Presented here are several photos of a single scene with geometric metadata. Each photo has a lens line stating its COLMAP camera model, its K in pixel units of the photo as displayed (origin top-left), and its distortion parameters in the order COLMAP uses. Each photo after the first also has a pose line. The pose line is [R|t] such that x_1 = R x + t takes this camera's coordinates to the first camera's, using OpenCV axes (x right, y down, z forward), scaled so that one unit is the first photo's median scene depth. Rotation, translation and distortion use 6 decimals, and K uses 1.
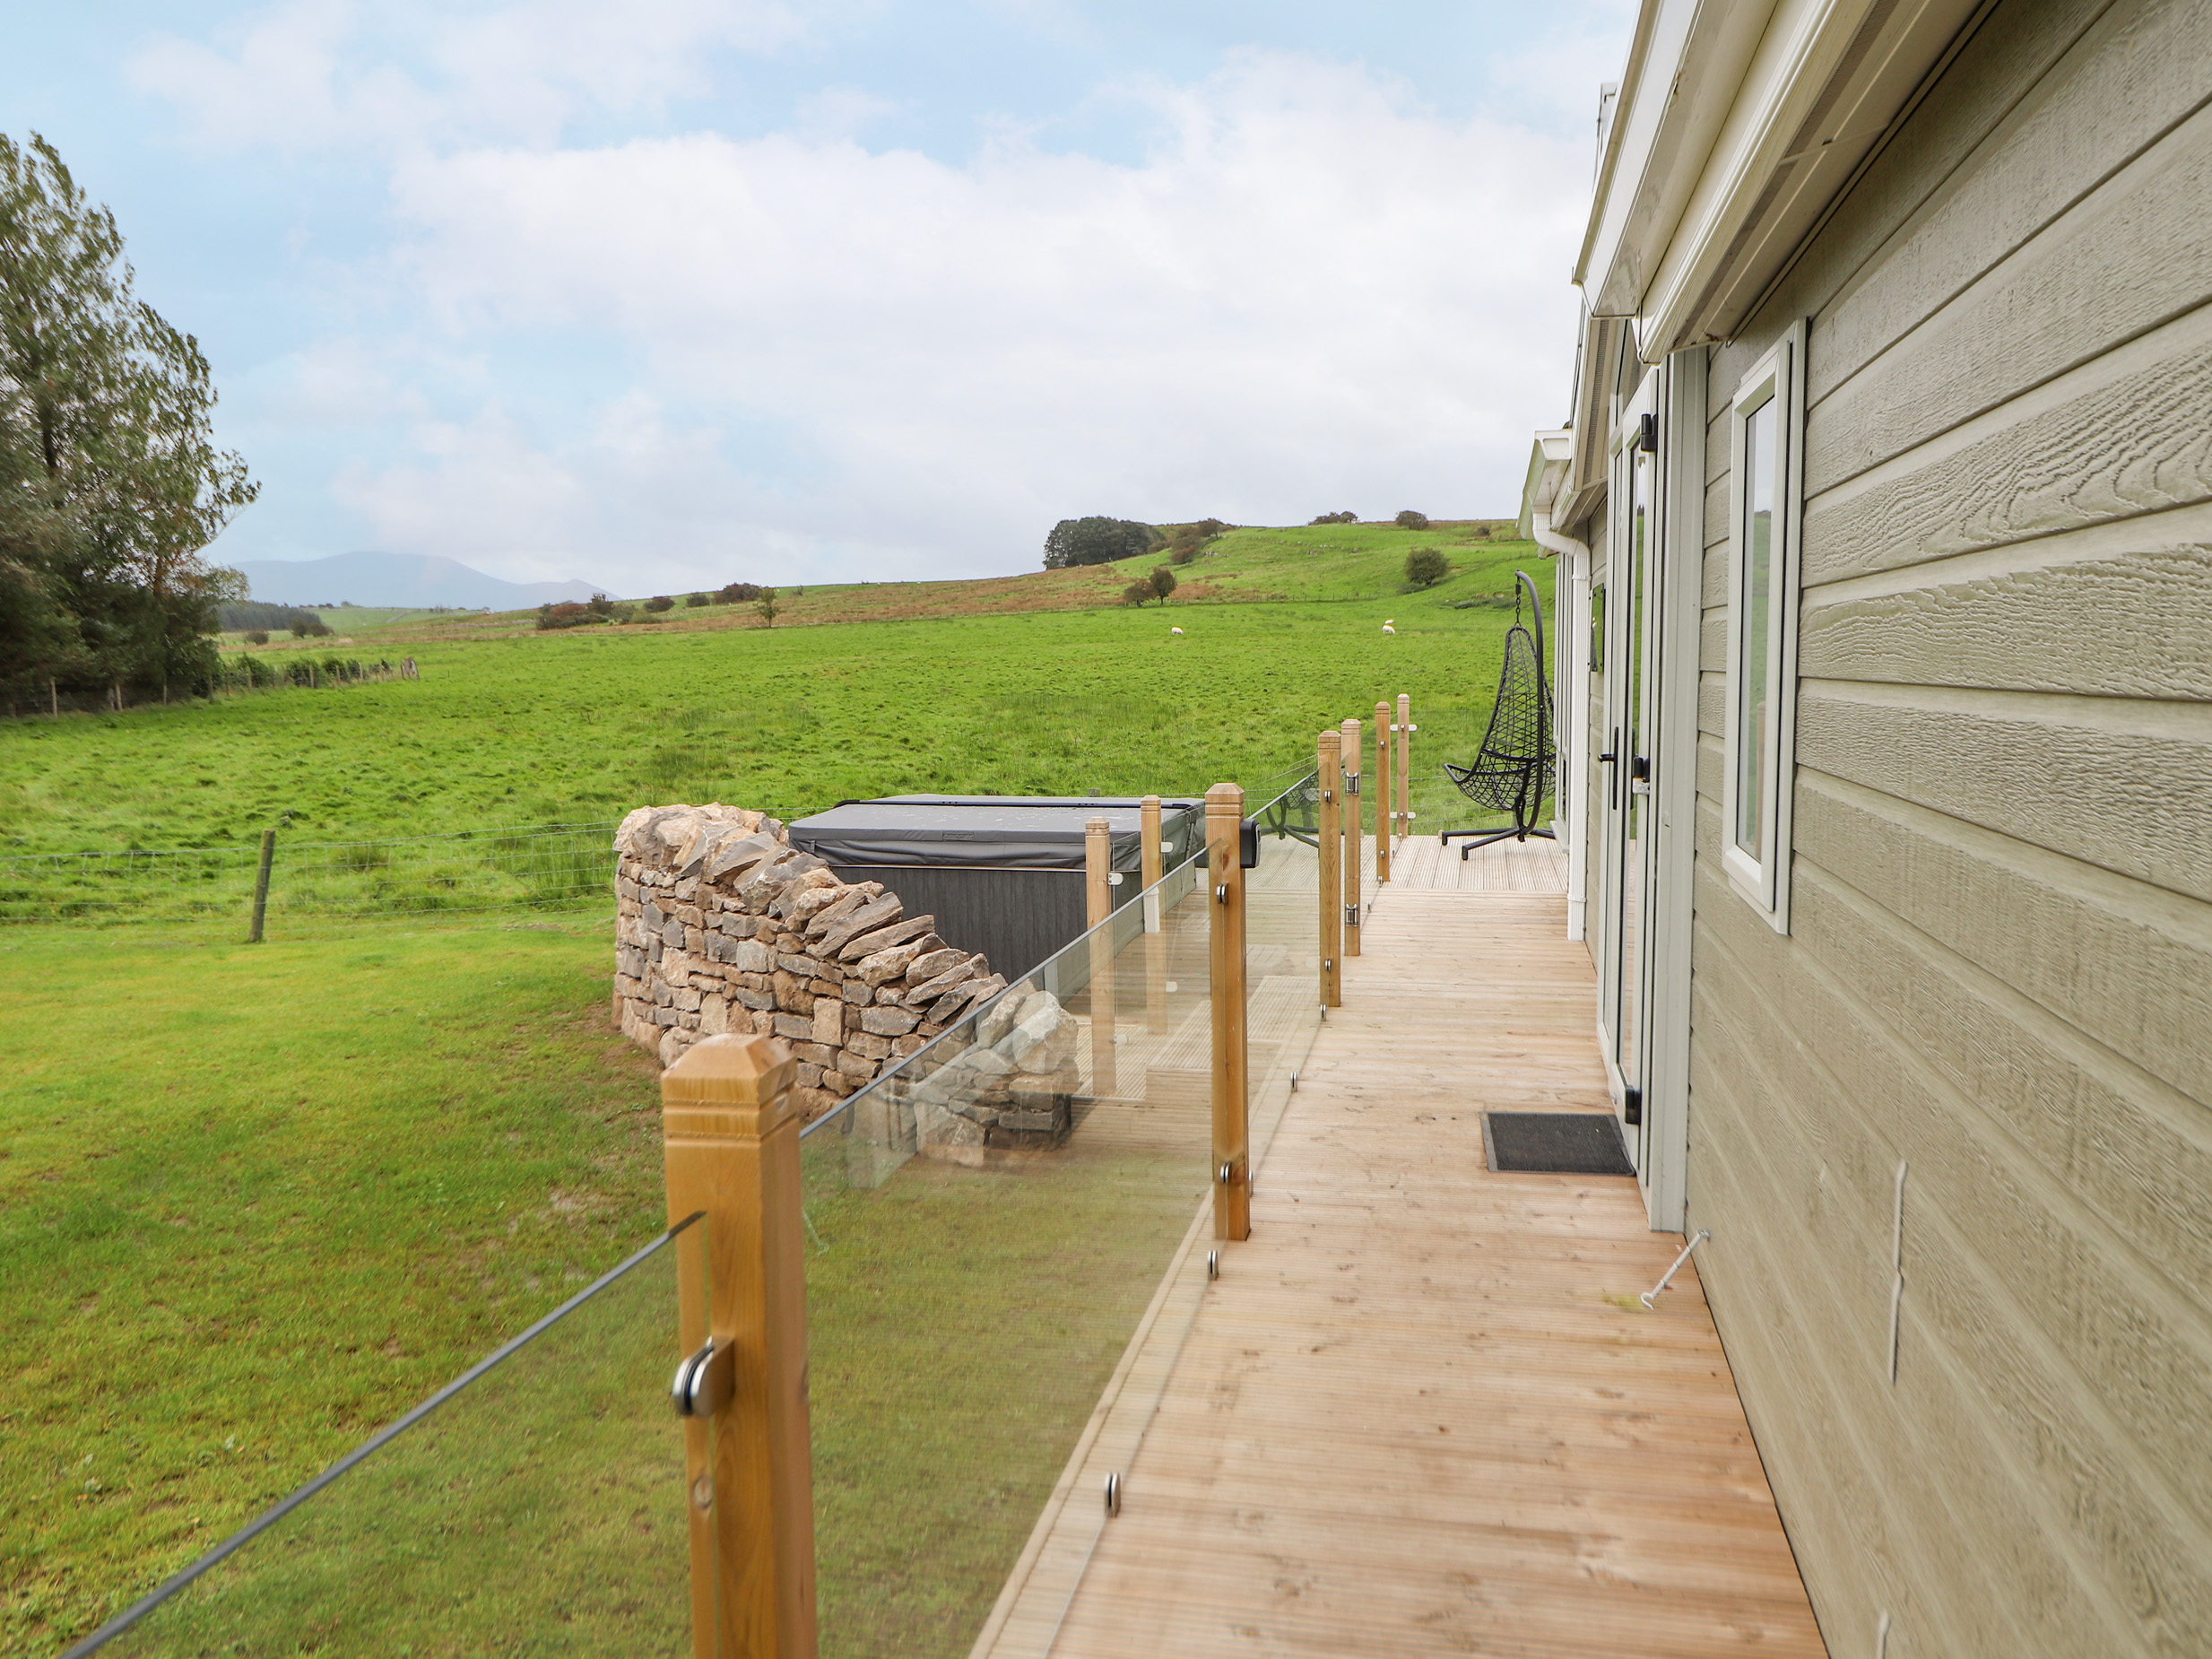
lens RADIAL K [[1648.4, 0, 1106.0], [0, 1648.4, 829.5], [0, 0, 1]] dist [0.001443, 0.000081]
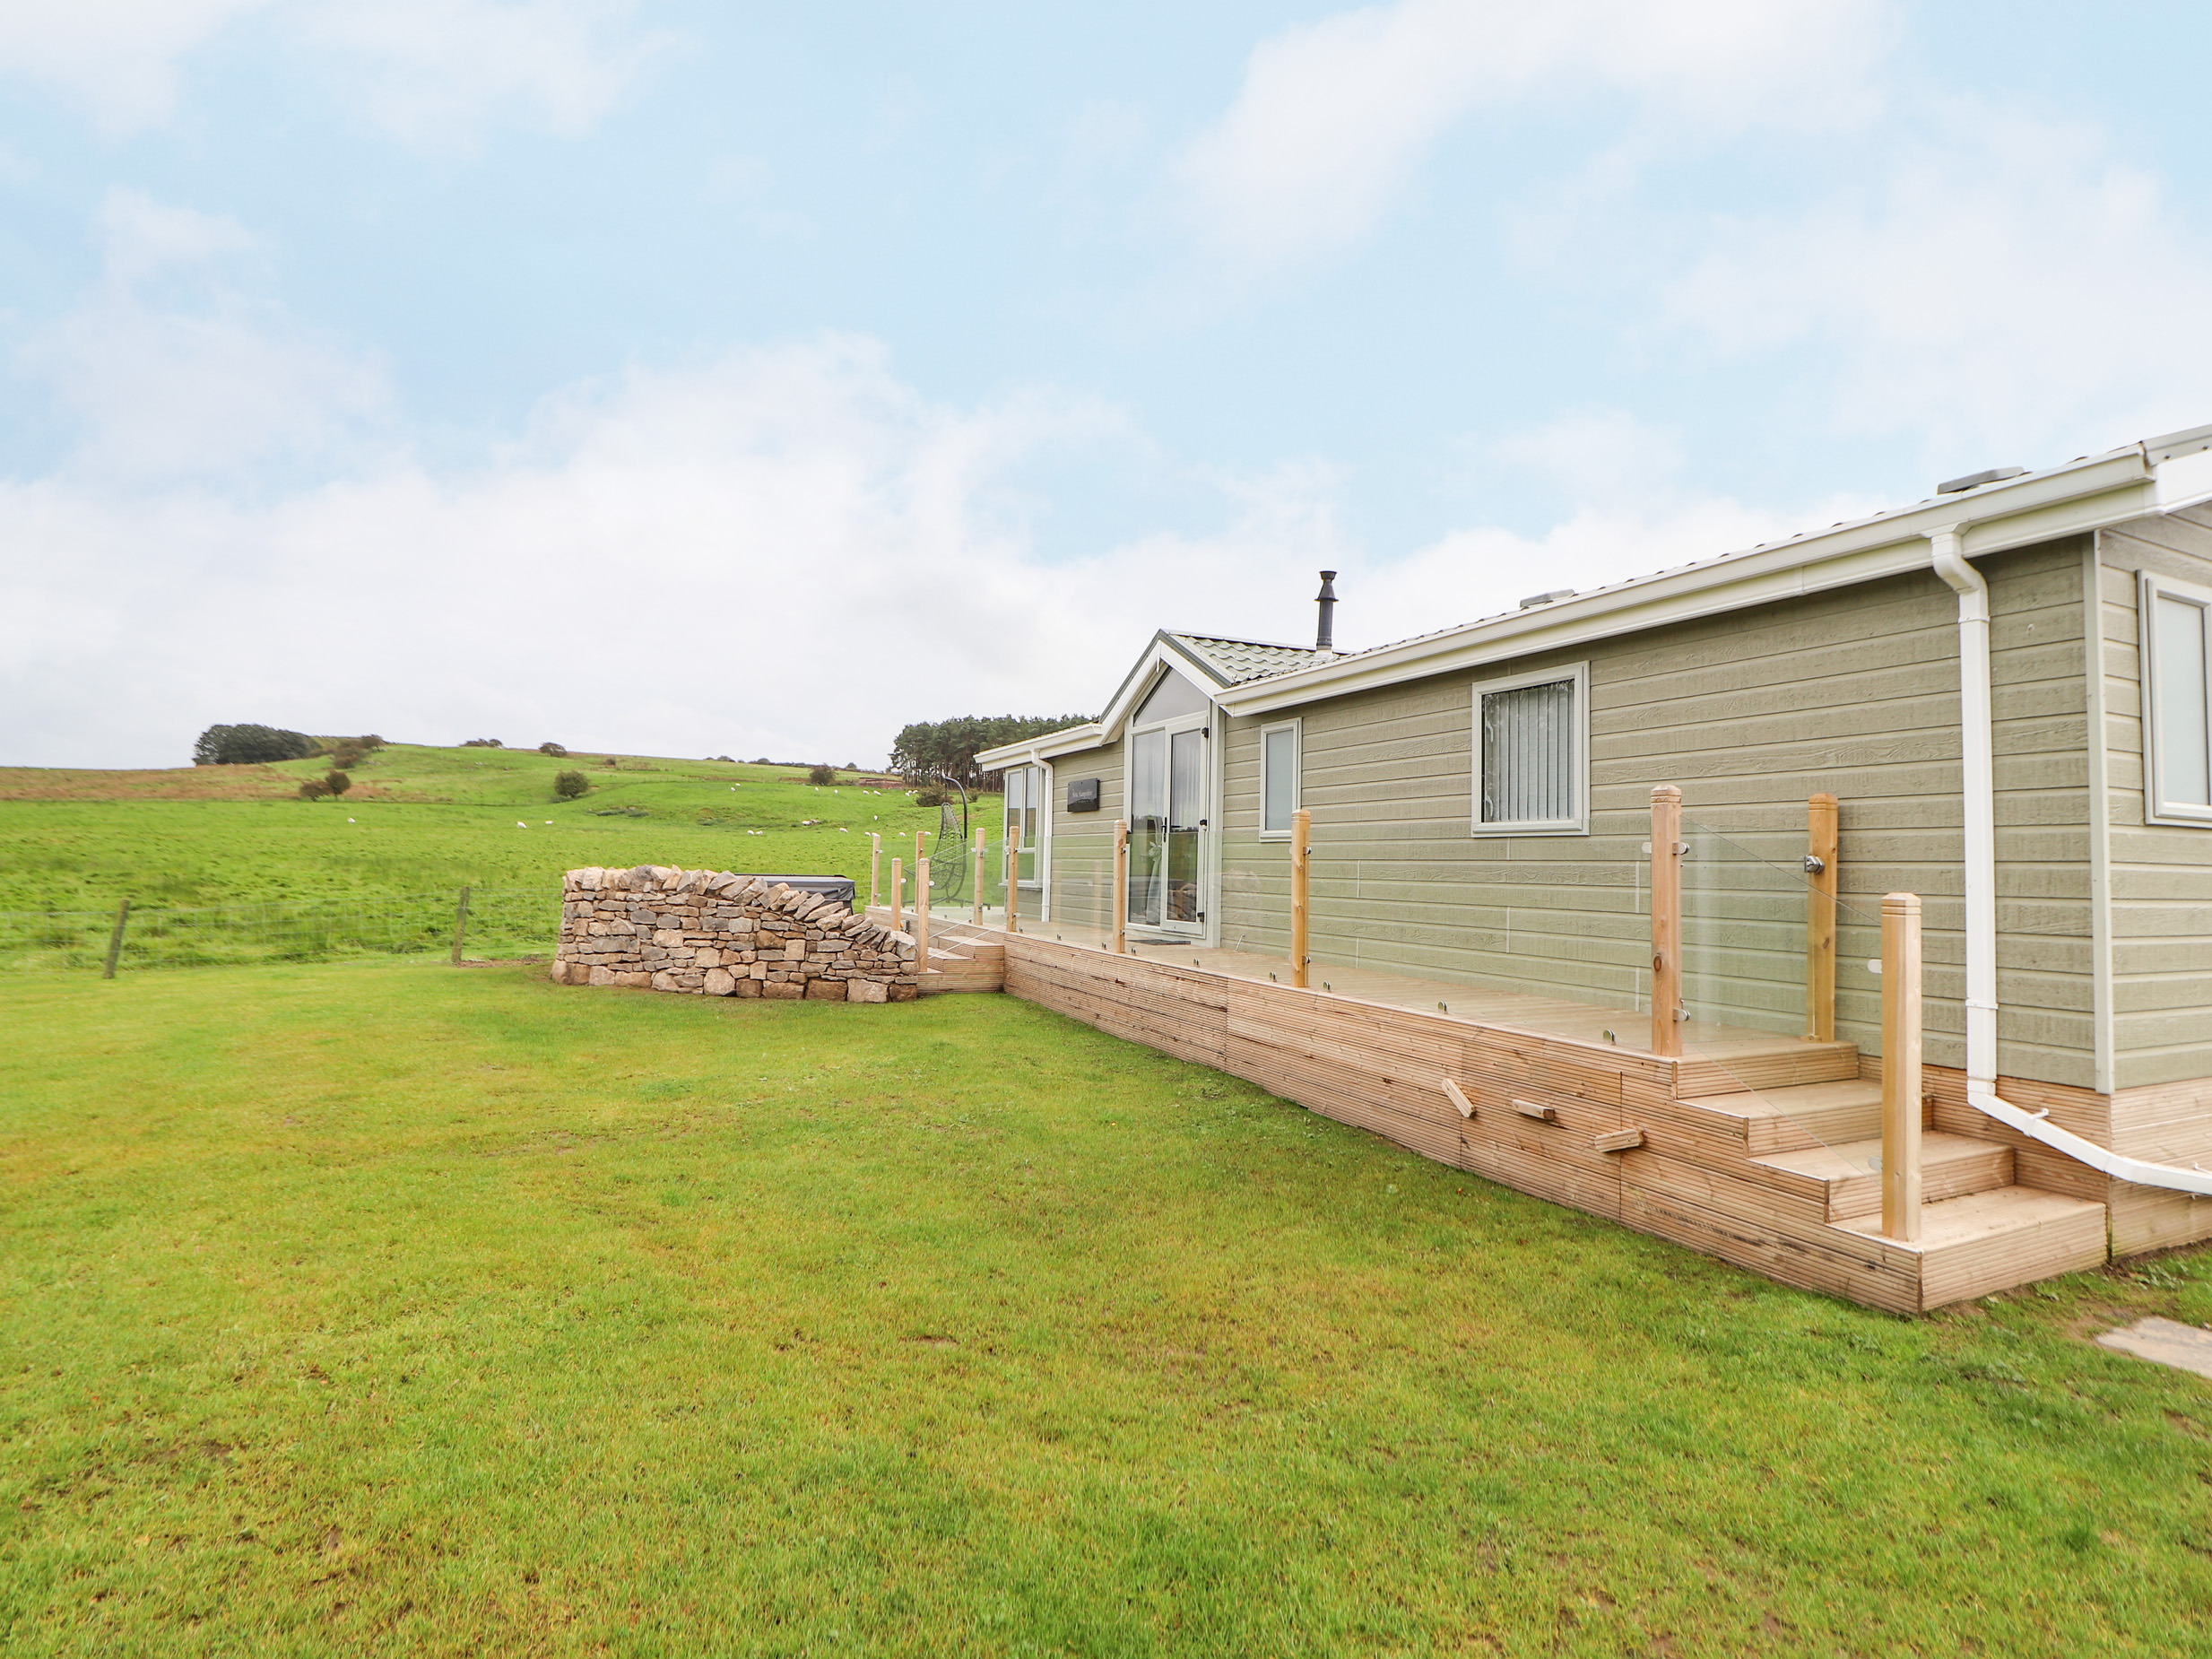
lens RADIAL K [[1140.1, 0, 1106.0], [0, 1140.1, 829.5], [0, 0, 1]] dist [0.002169, -0.000452]
pose [[0.801775, 0.042453, 0.596117, -0.660478], [0.033920, 0.992633, -0.116314, 0.129141], [-0.596663, 0.113478, 0.794428, -0.430110]]
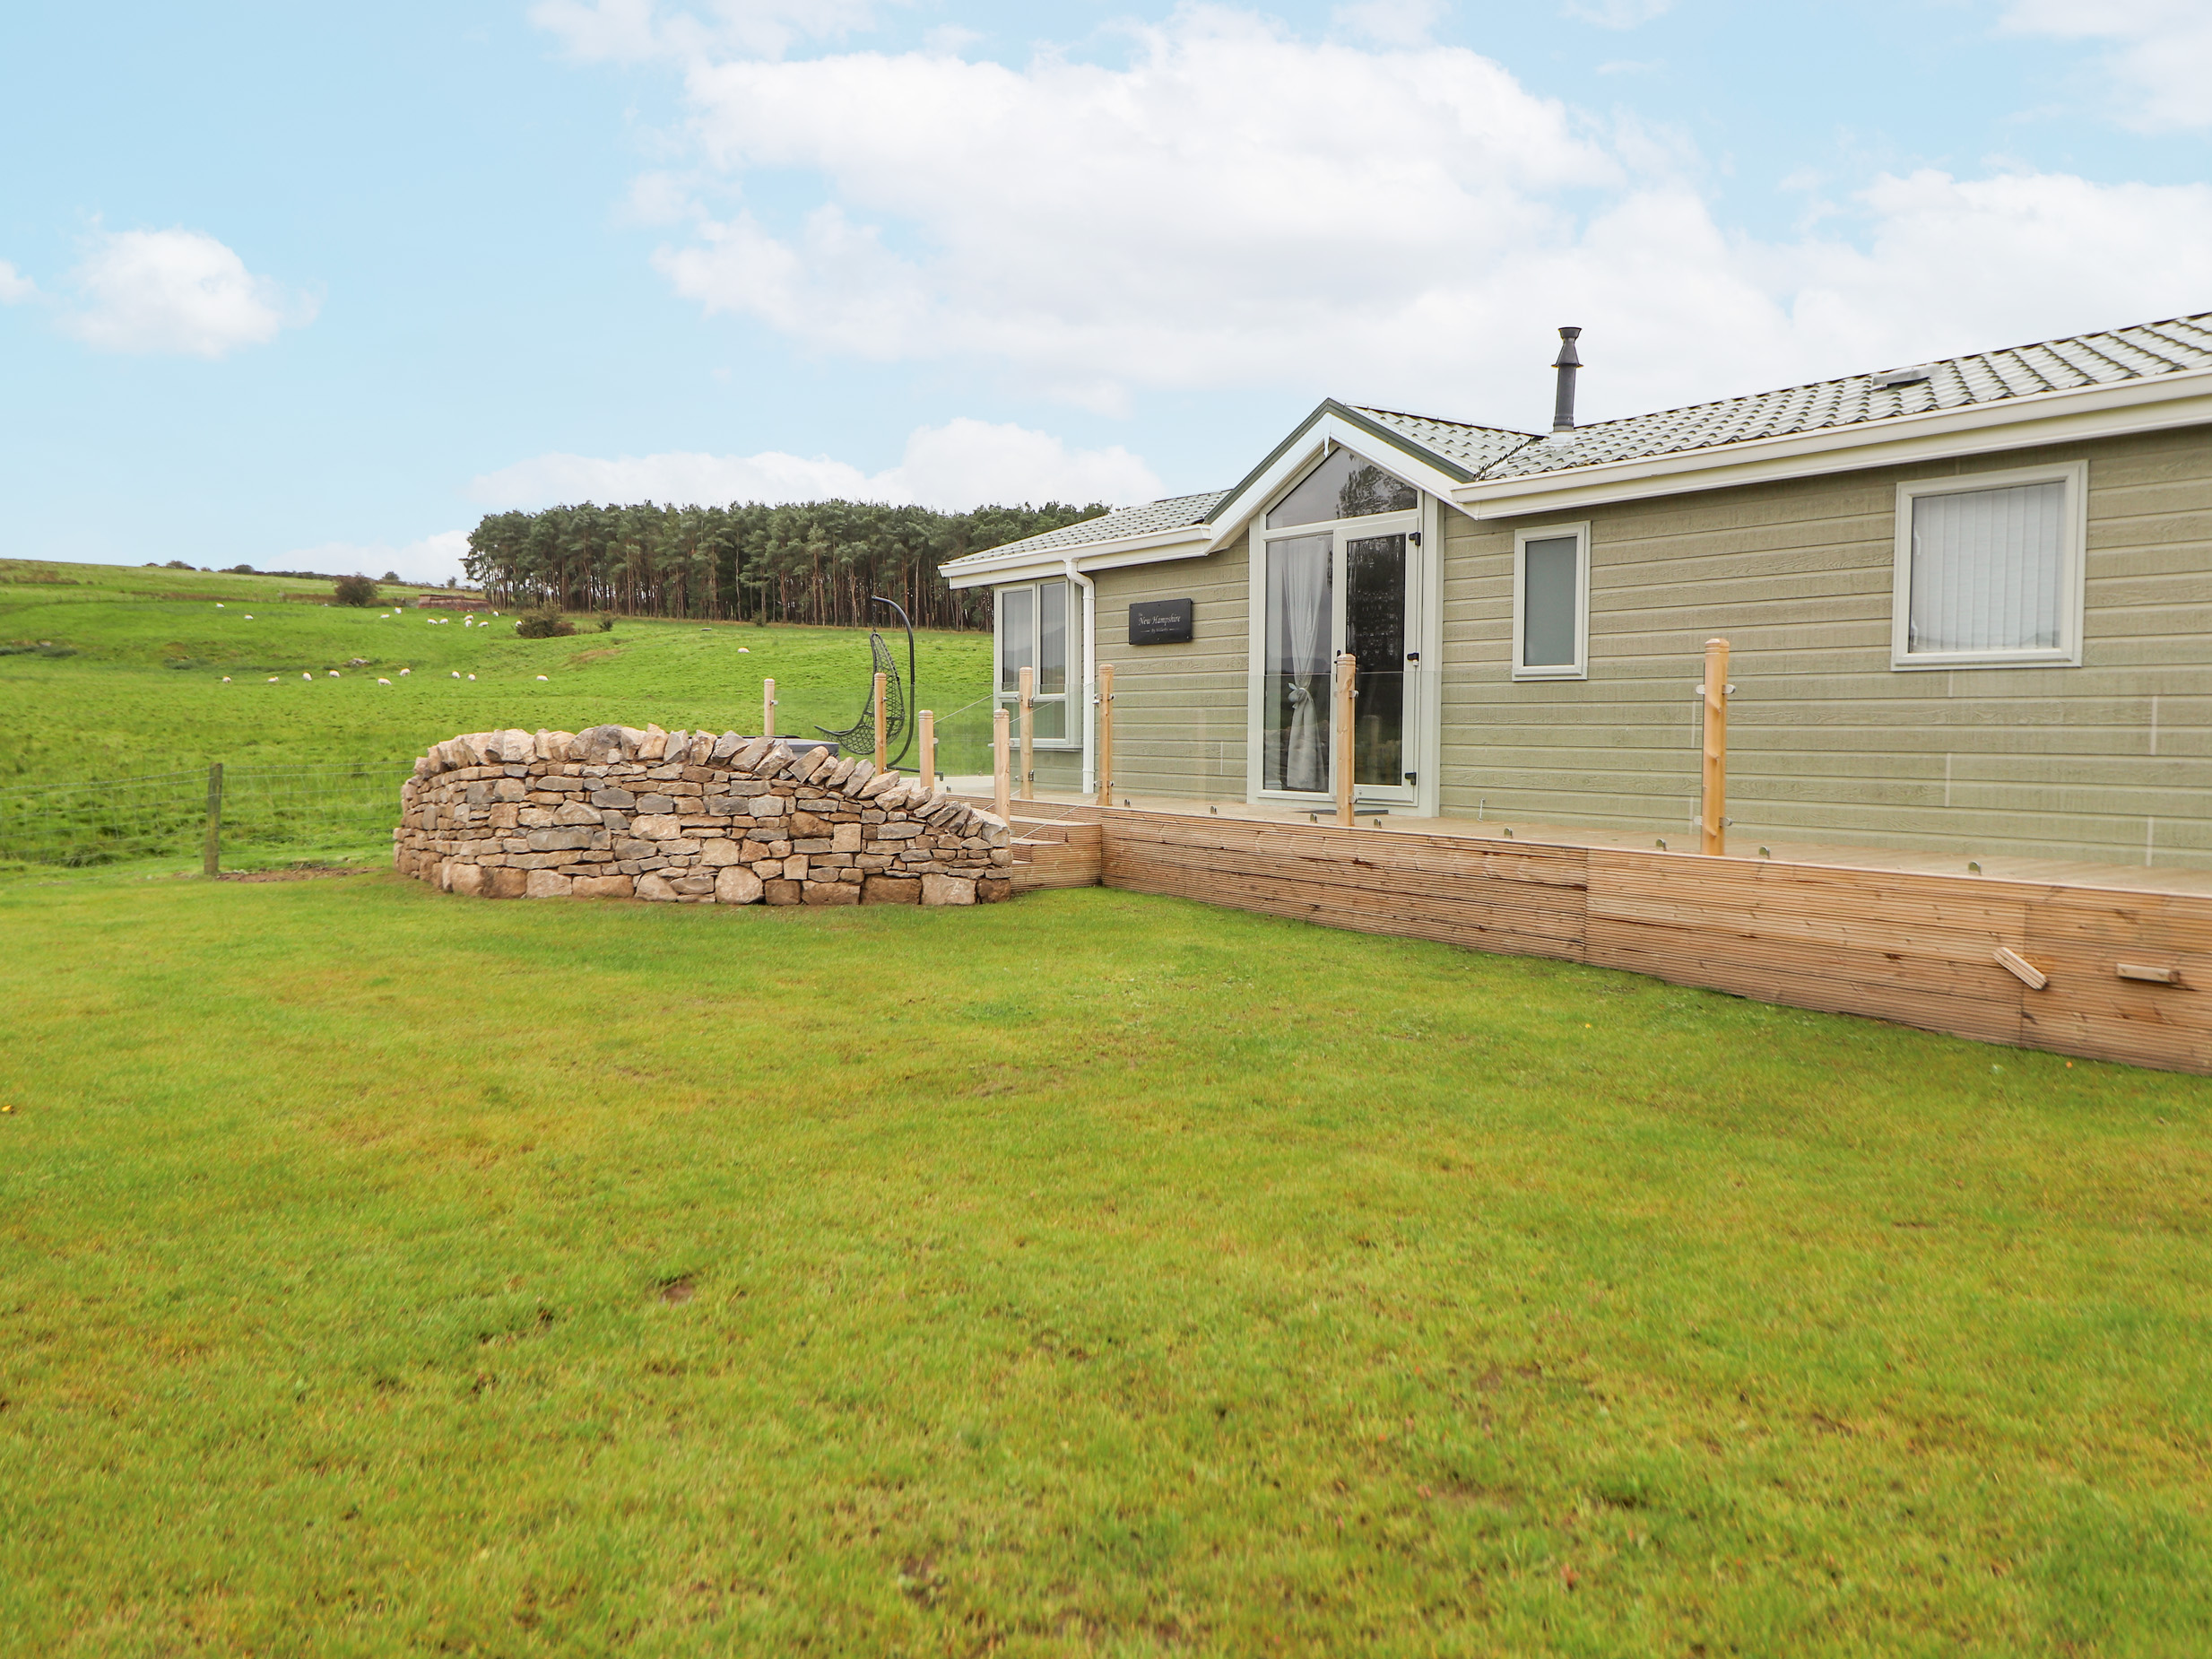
lens RADIAL K [[1599.8, 0, 1106.0], [0, 1599.8, 829.5], [0, 0, 1]] dist [0.006381, -0.001069]
pose [[0.670731, -0.039826, 0.740631, -1.014502], [0.066097, 0.997794, -0.006204, 0.117365], [-0.738750, 0.053115, 0.671884, -0.214247]]
